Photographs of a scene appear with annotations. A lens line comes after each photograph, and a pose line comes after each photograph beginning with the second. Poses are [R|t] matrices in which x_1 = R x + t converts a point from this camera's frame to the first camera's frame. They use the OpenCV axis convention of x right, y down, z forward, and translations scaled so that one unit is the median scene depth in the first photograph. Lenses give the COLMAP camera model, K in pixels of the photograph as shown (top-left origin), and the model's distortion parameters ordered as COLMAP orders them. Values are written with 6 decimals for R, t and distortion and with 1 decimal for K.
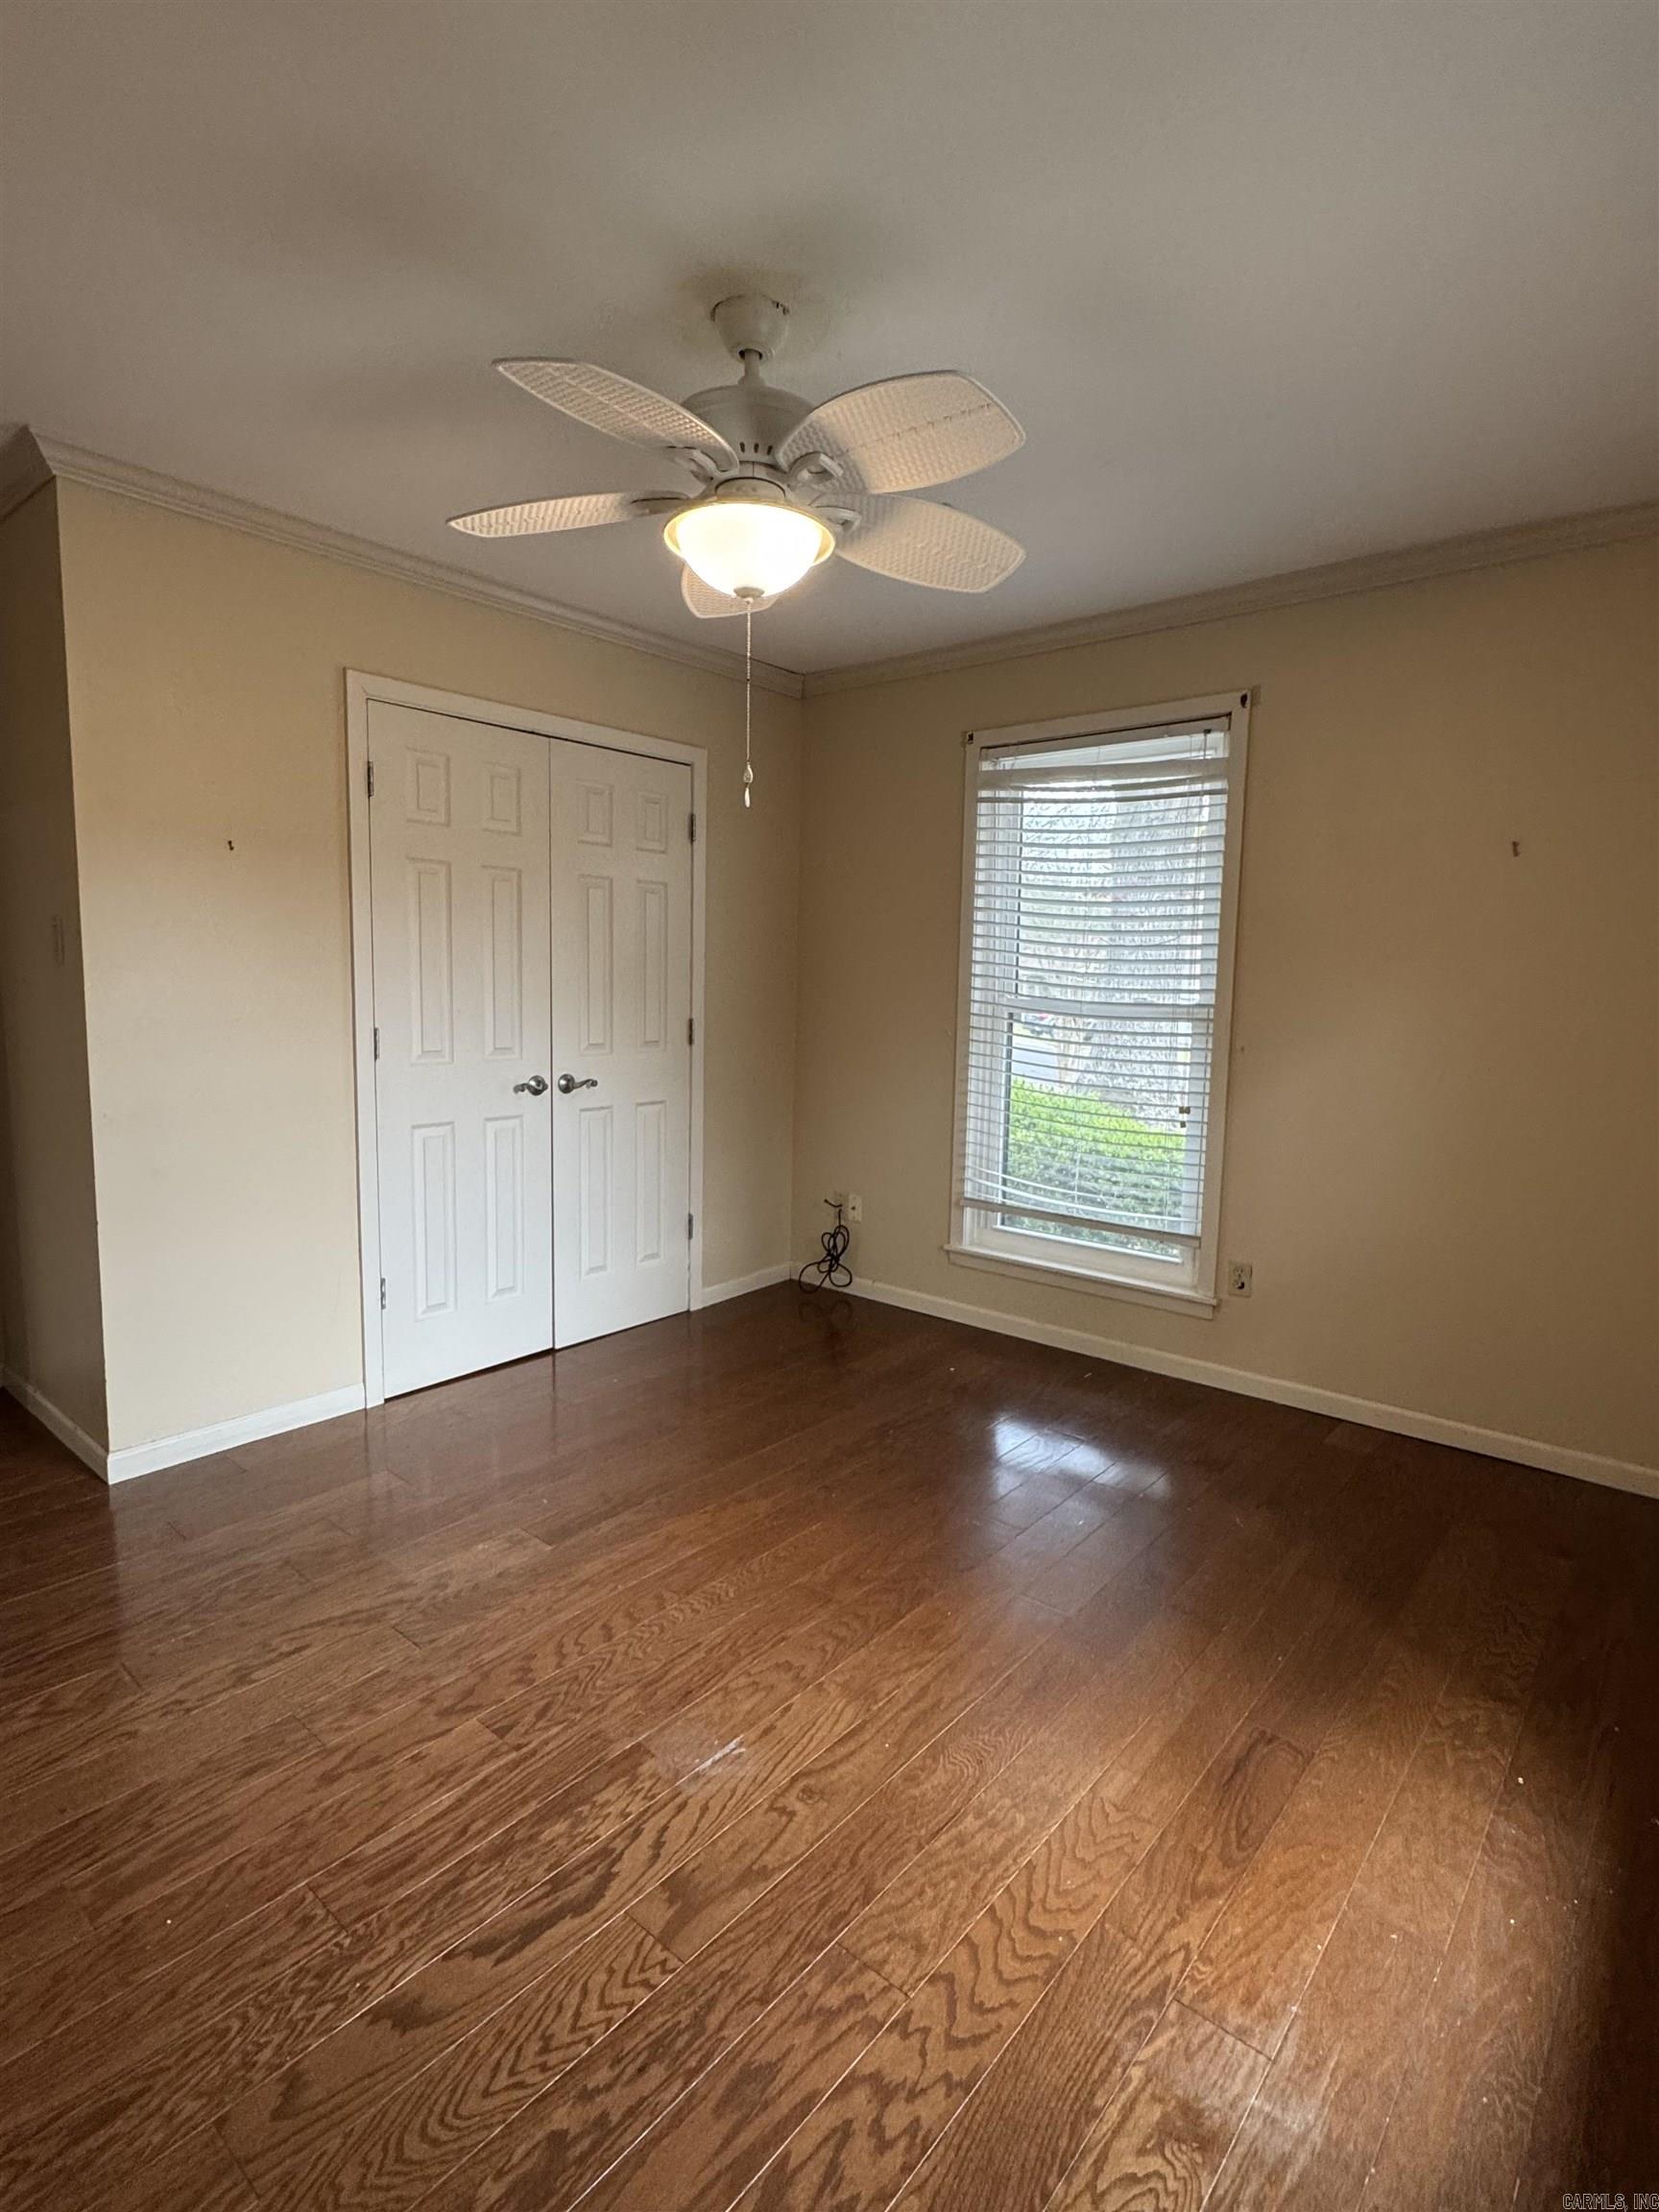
lens RADIAL K [[1100.8, 0, 829.5], [0, 1100.8, 1106.0], [0, 0, 1]] dist [-0.000541, 0.001074]
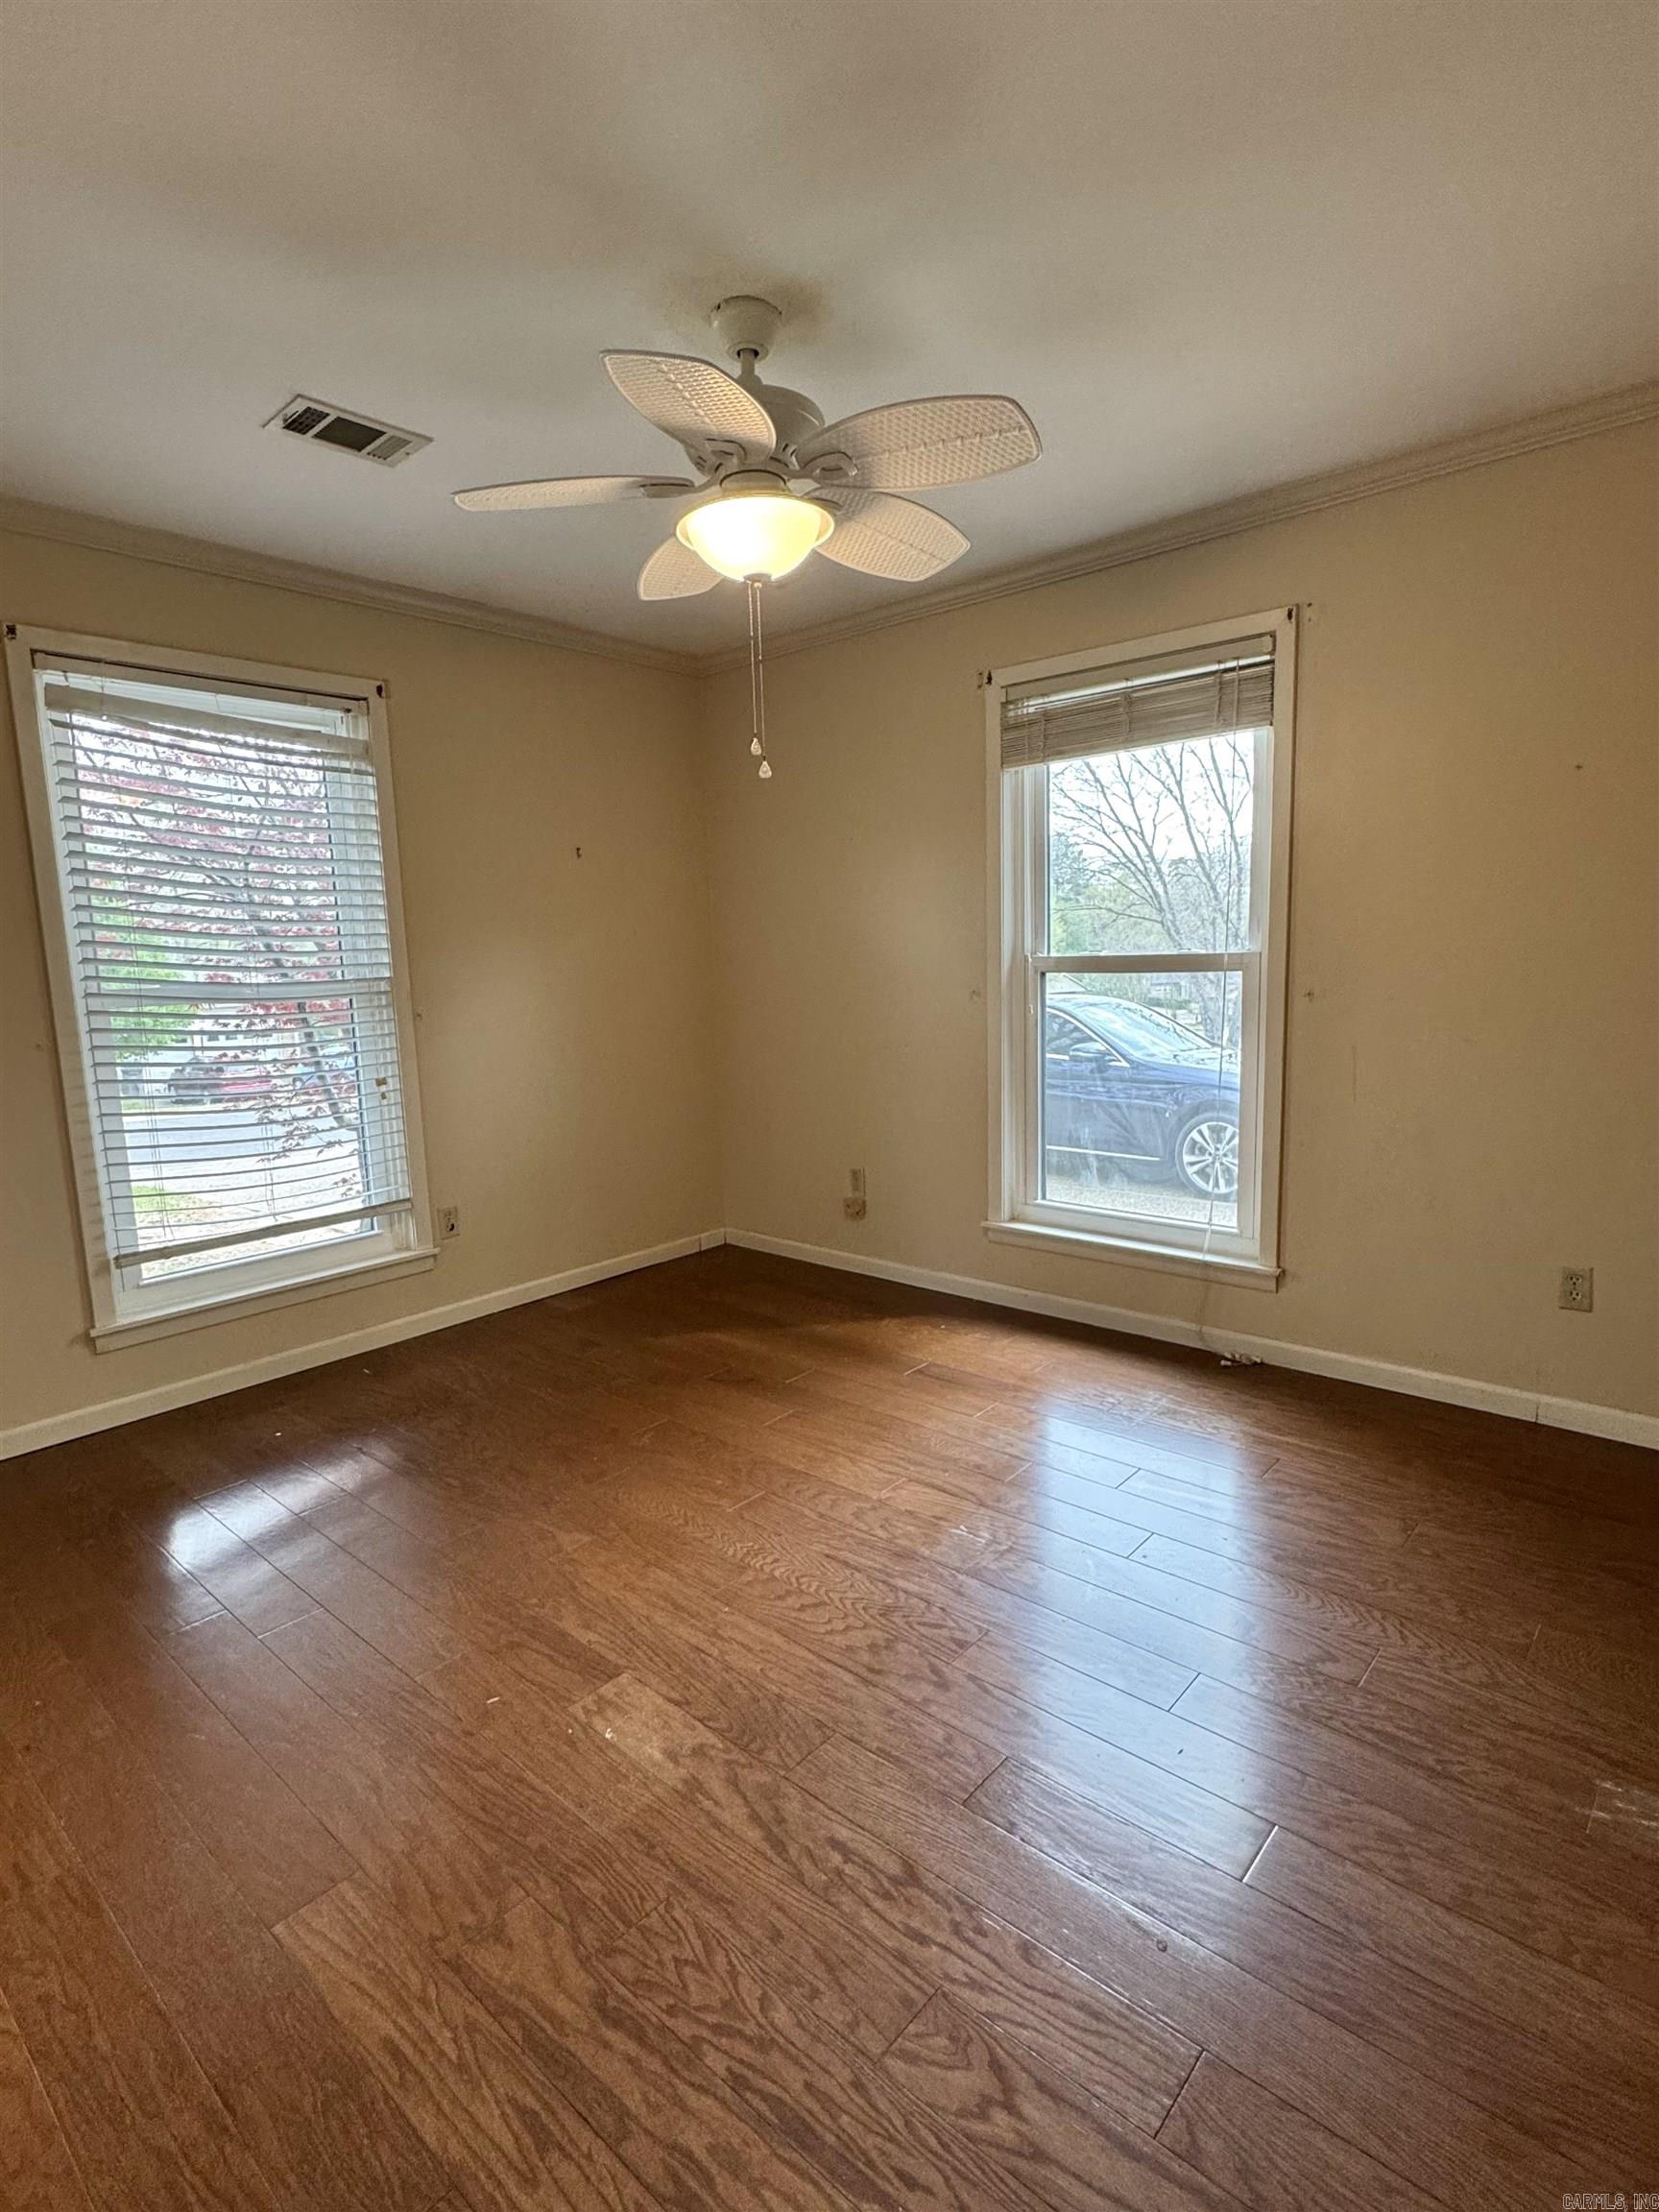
lens RADIAL K [[1104.8, 0, 829.5], [0, 1104.8, 1106.0], [0, 0, 1]] dist [0.000234, -0.000472]
pose [[0.026196, -0.156406, 0.987345, -0.725008], [0.152654, 0.976726, 0.150673, -0.069042], [-0.987932, 0.146775, 0.049462, 0.568281]]
